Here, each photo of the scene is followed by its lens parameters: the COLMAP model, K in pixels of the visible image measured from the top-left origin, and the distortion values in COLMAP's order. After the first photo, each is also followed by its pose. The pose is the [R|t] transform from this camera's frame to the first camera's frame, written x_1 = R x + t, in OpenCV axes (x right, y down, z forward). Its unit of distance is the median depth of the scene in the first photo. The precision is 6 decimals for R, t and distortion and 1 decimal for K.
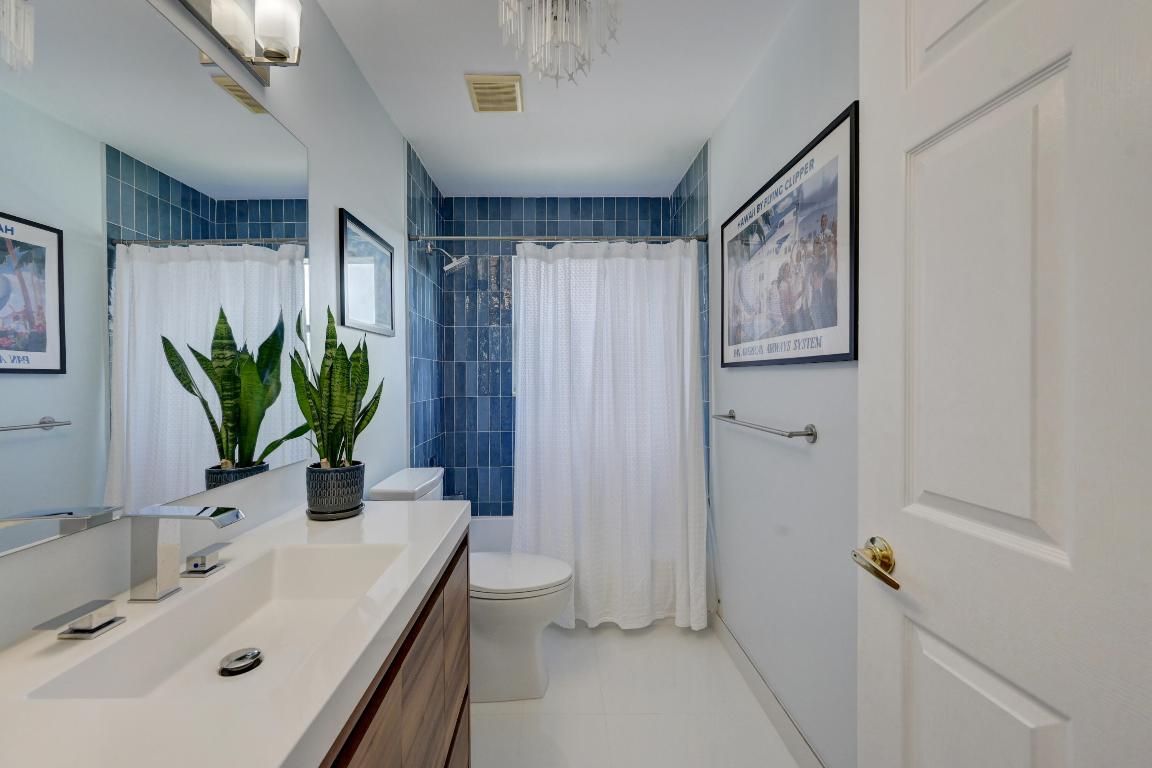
lens RADIAL K [[458.9, 0, 551.8], [0, 458.9, 383.7], [0, 0, 1]] dist [0.000890, 0.000175]
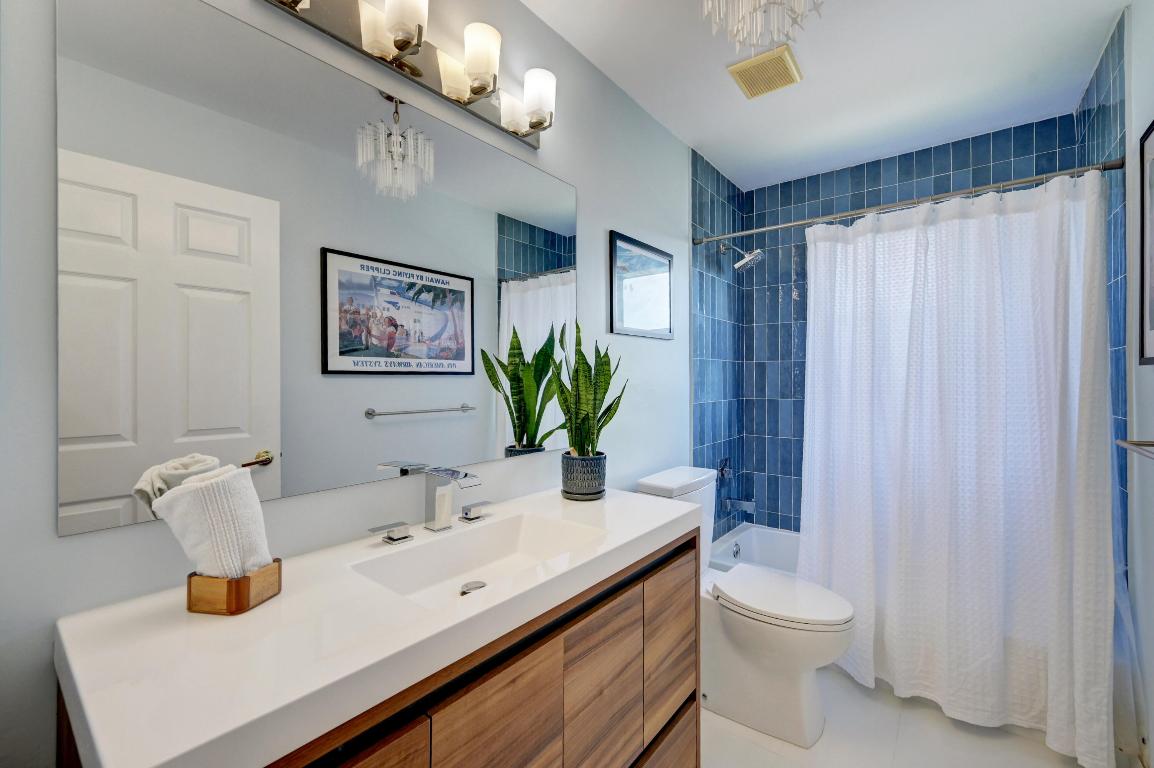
lens RADIAL K [[460.5, 0, 580.5], [0, 460.5, 380.7], [0, 0, 1]] dist [-0.000446, 0.000141]
pose [[0.795255, 0.007669, -0.606227, 0.127696], [-0.011319, 0.999934, -0.002199, -0.003735], [0.606170, 0.008611, 0.795289, 0.034355]]
